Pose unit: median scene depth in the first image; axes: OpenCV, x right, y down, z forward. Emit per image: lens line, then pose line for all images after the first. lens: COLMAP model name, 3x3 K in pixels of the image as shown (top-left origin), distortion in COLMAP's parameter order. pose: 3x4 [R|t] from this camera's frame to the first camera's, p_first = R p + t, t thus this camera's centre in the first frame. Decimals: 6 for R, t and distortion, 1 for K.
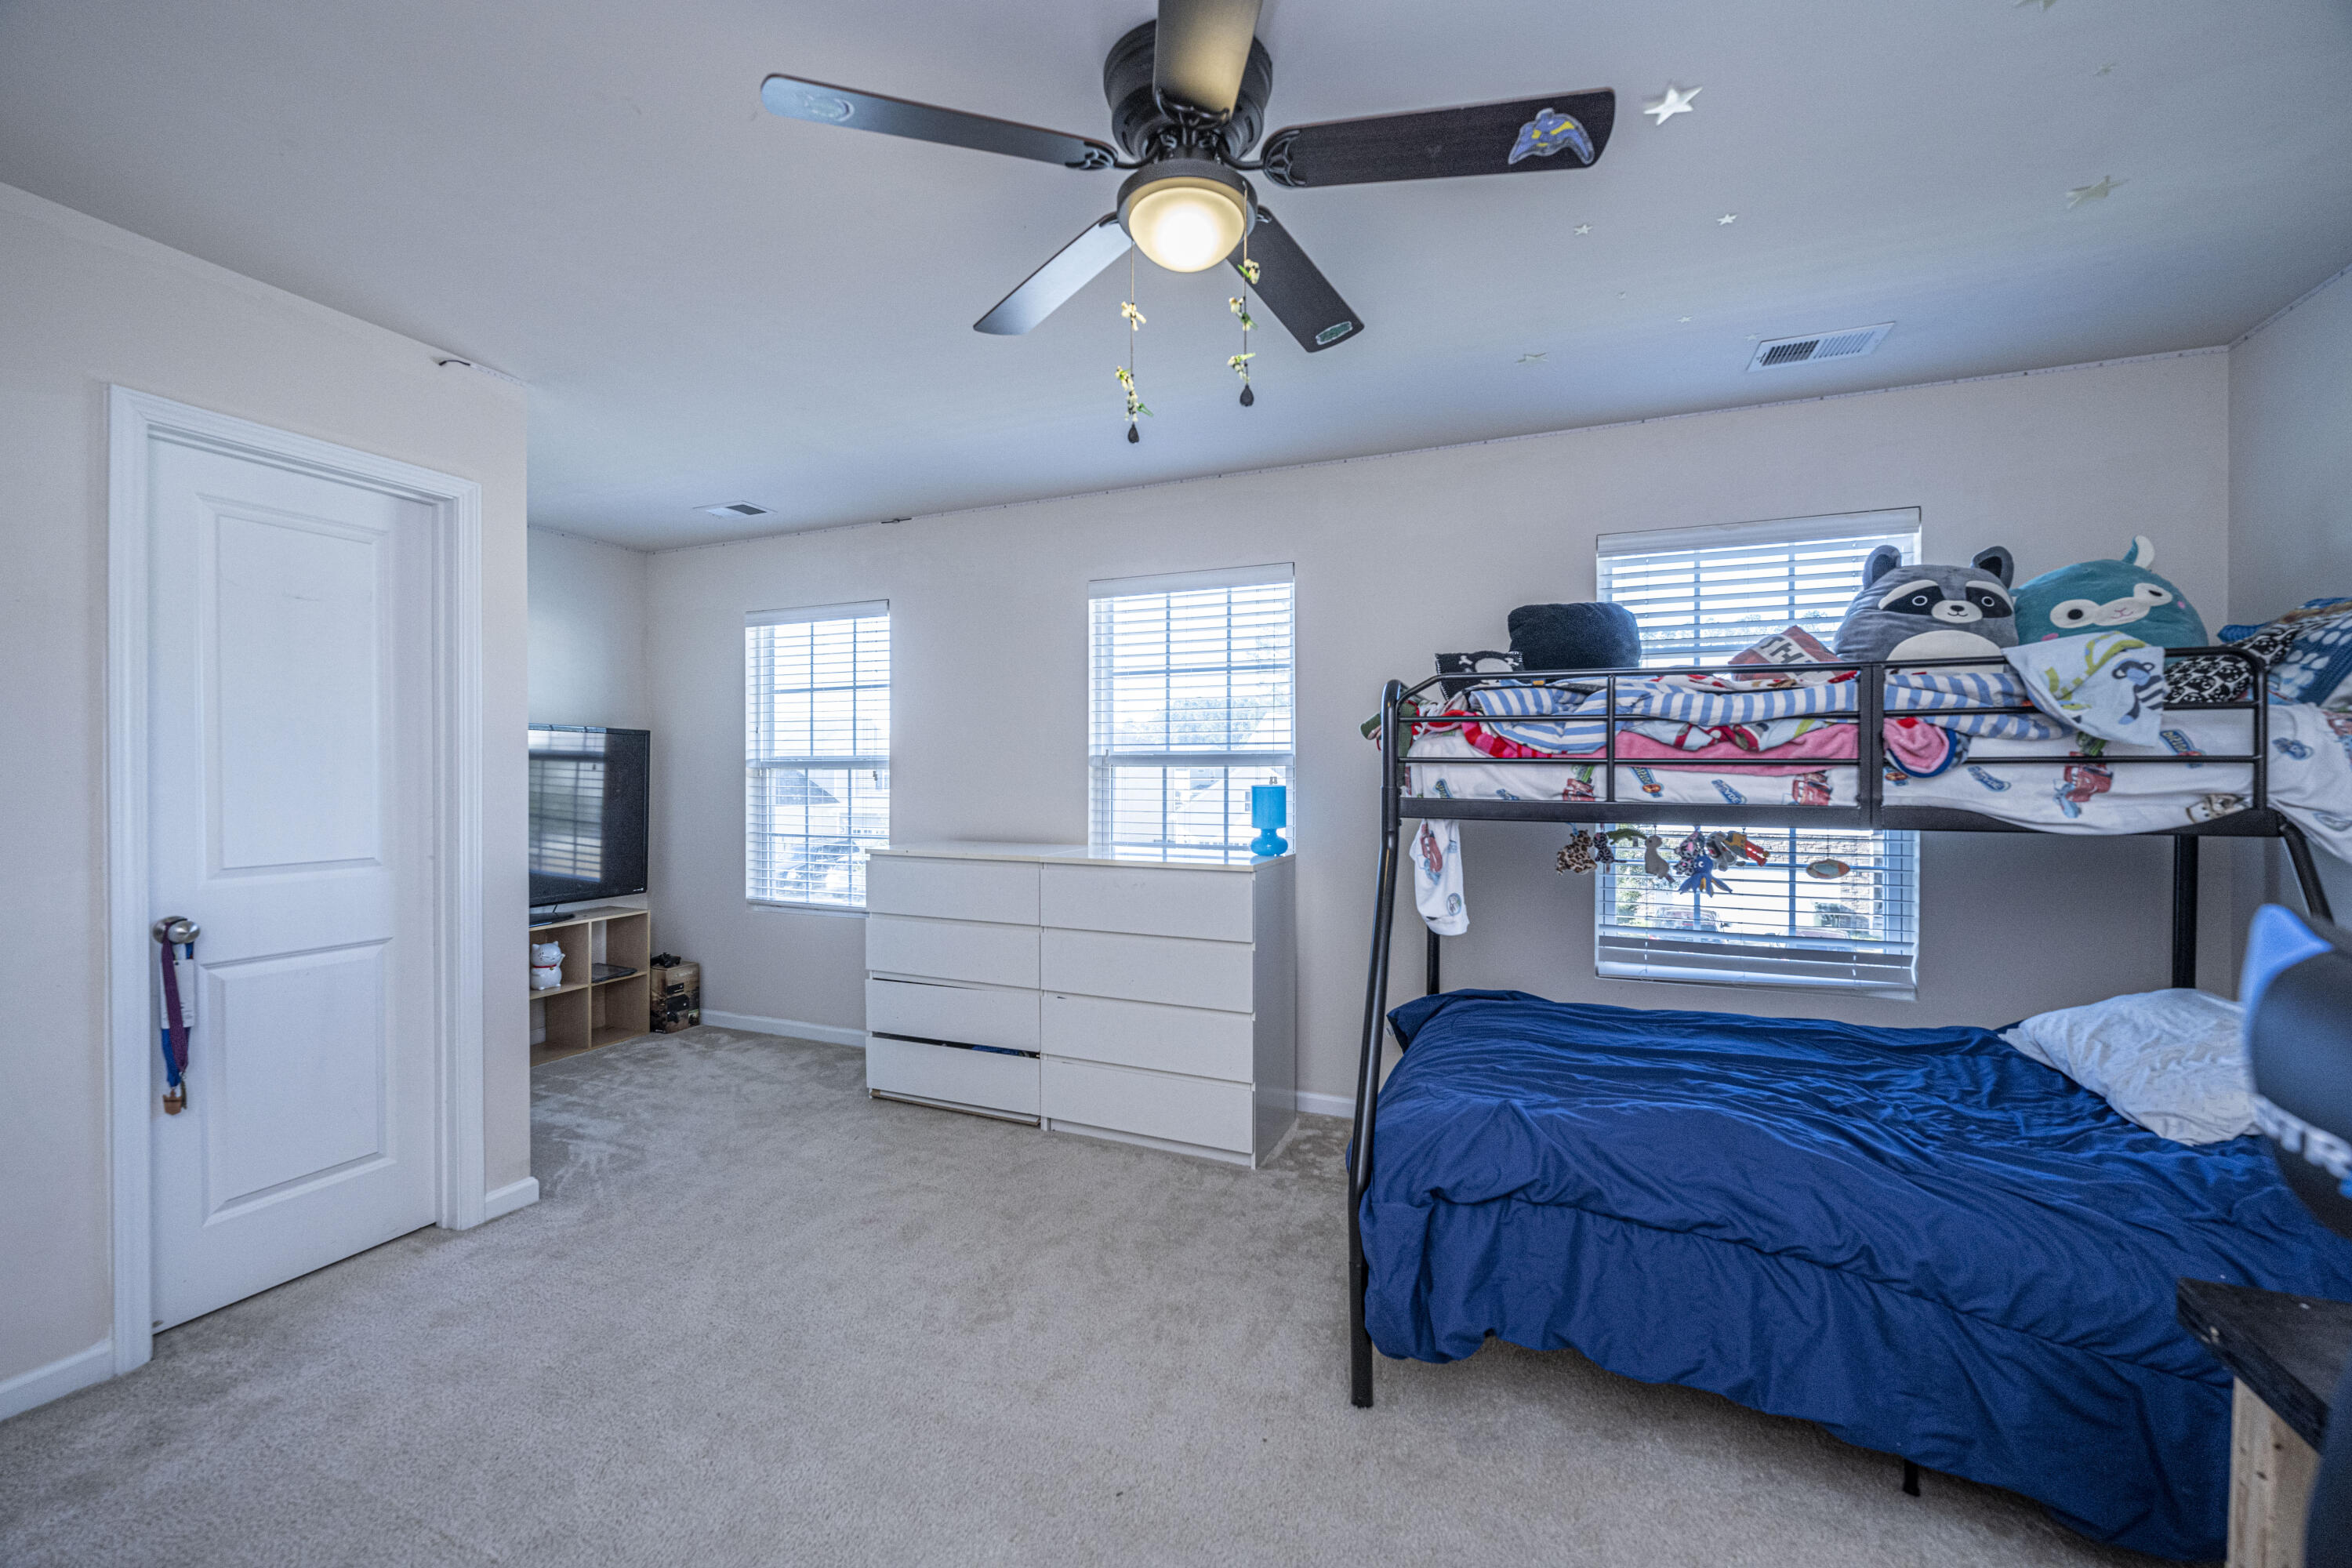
lens RADIAL K [[938.0, 0, 1188.8], [0, 938.0, 778.9], [0, 0, 1]] dist [-0.001784, -0.000719]
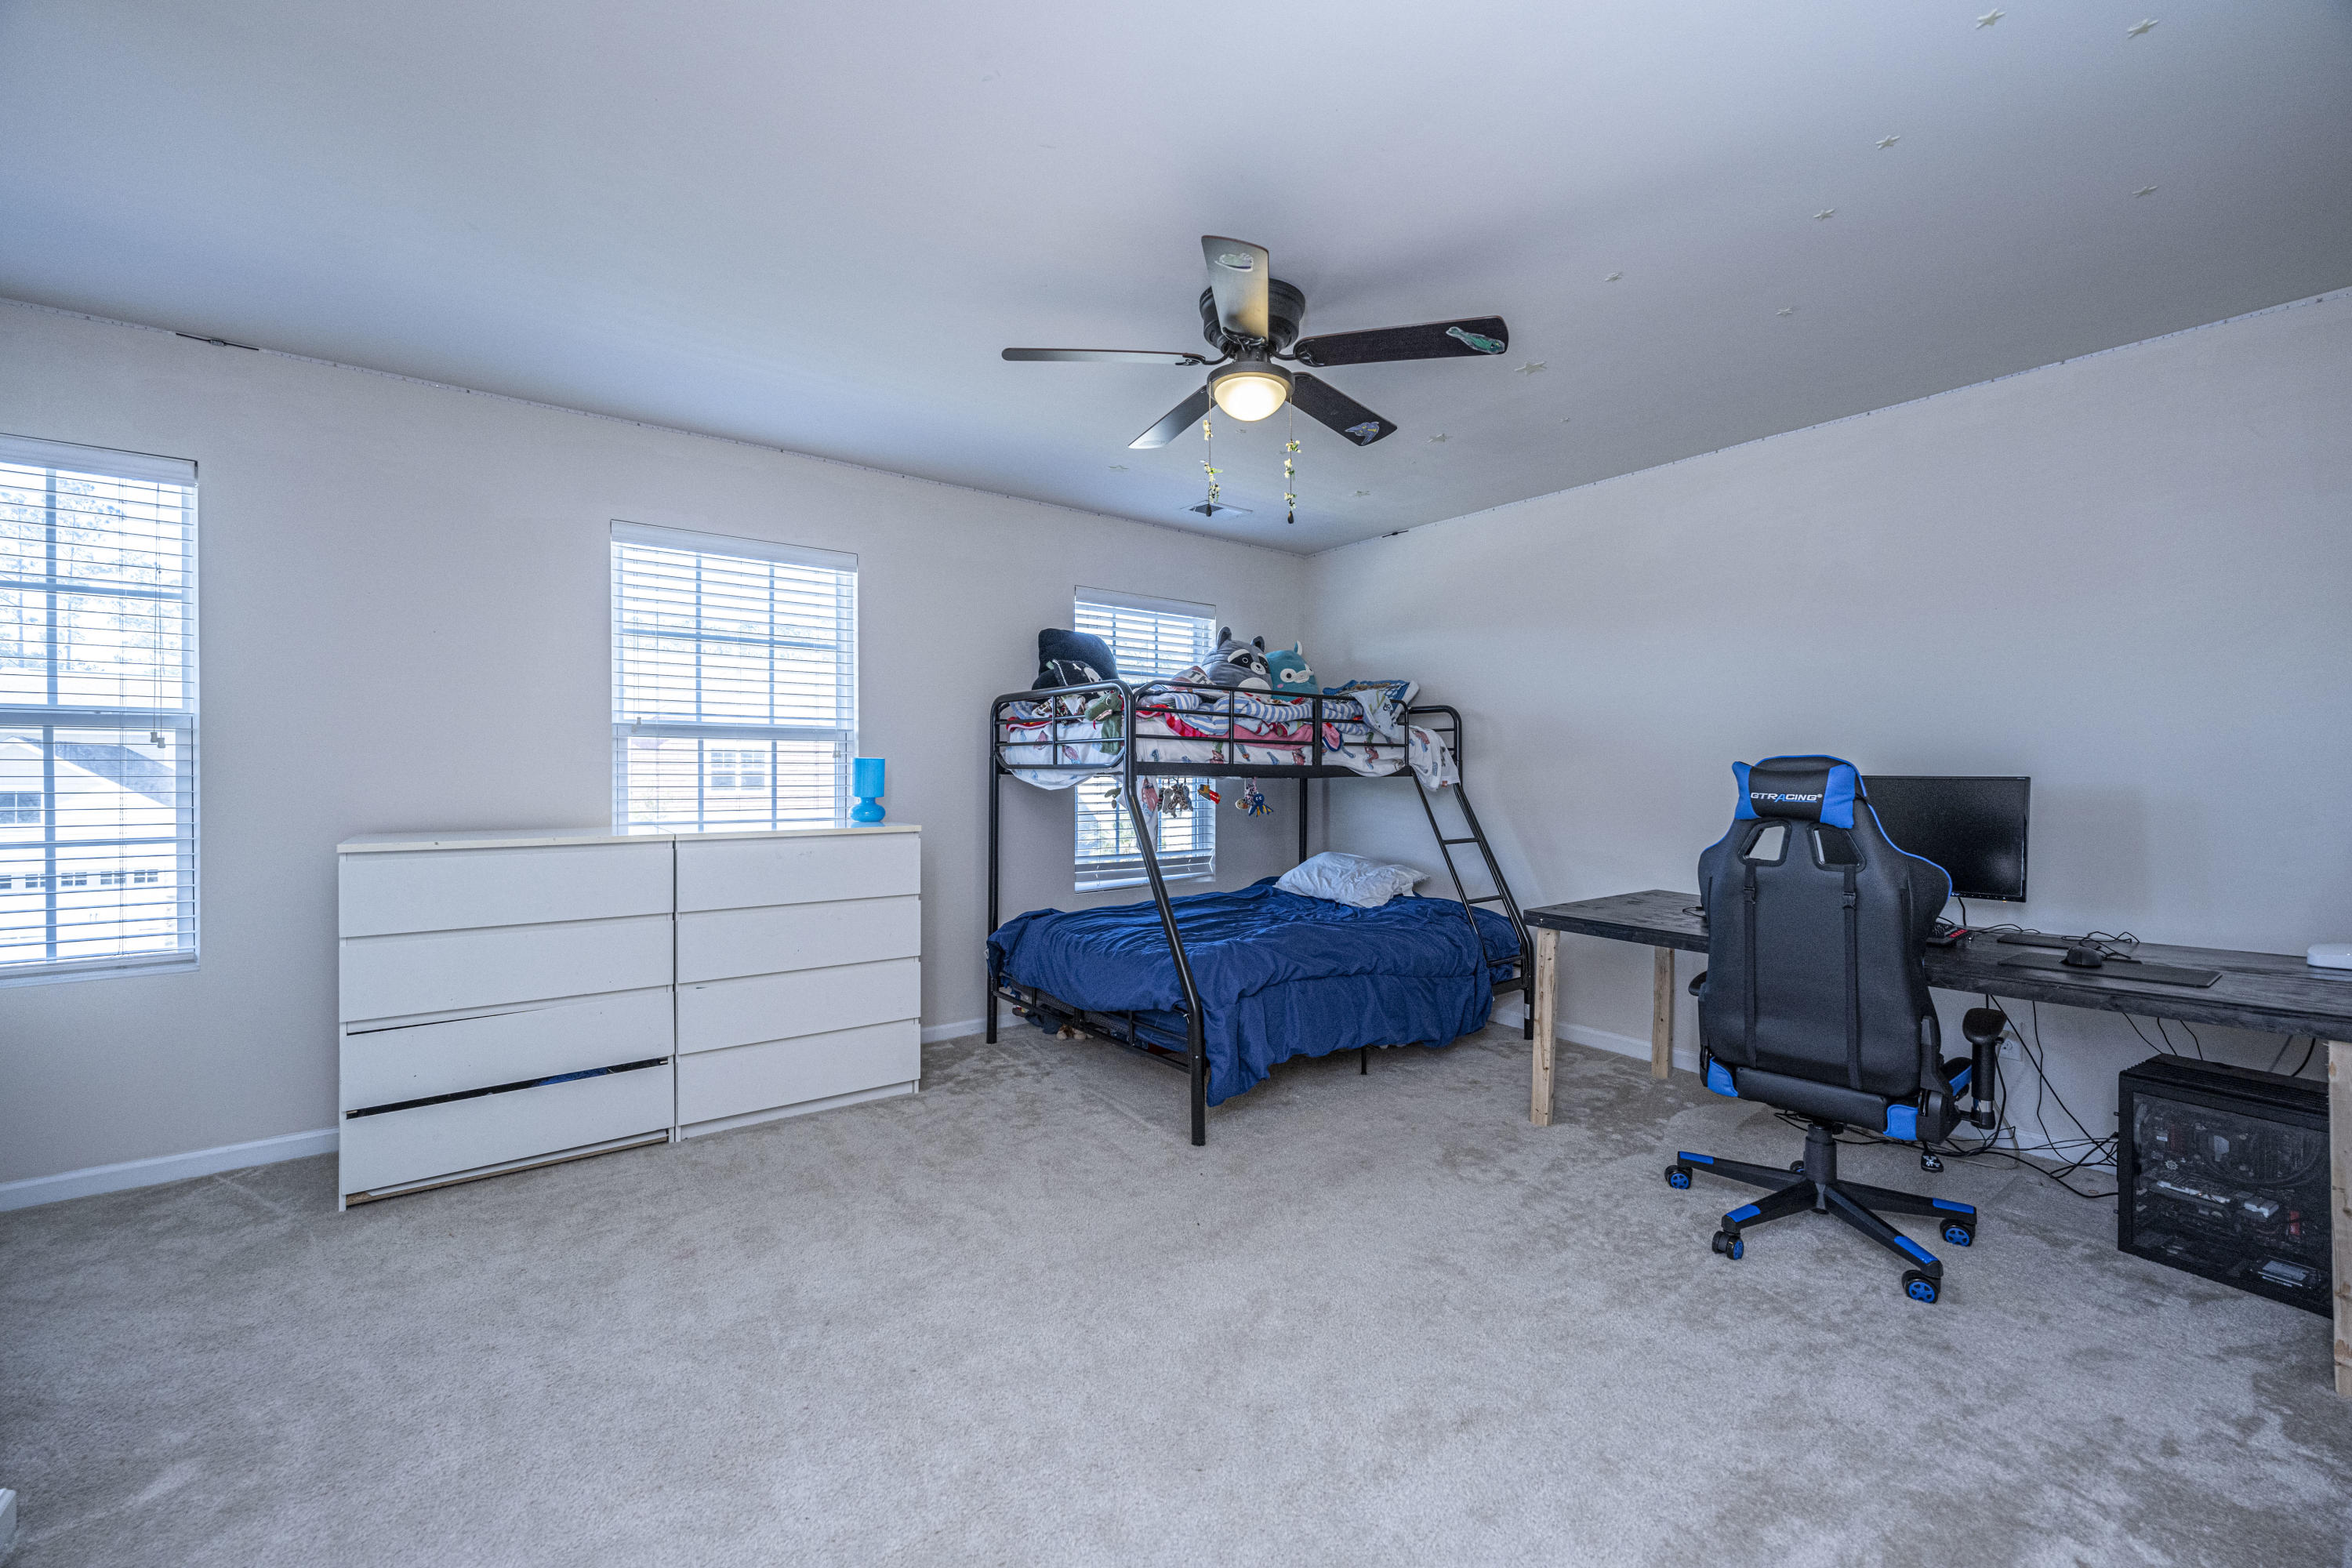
lens RADIAL K [[938.0, 0, 1172.4], [0, 938.0, 781.4], [0, 0, 1]] dist [-0.001784, -0.000719]
pose [[0.492589, -0.008661, 0.870219, -0.753180], [0.002963, 0.999961, 0.008275, 0.028876], [-0.870257, -0.001498, 0.492596, 0.166866]]
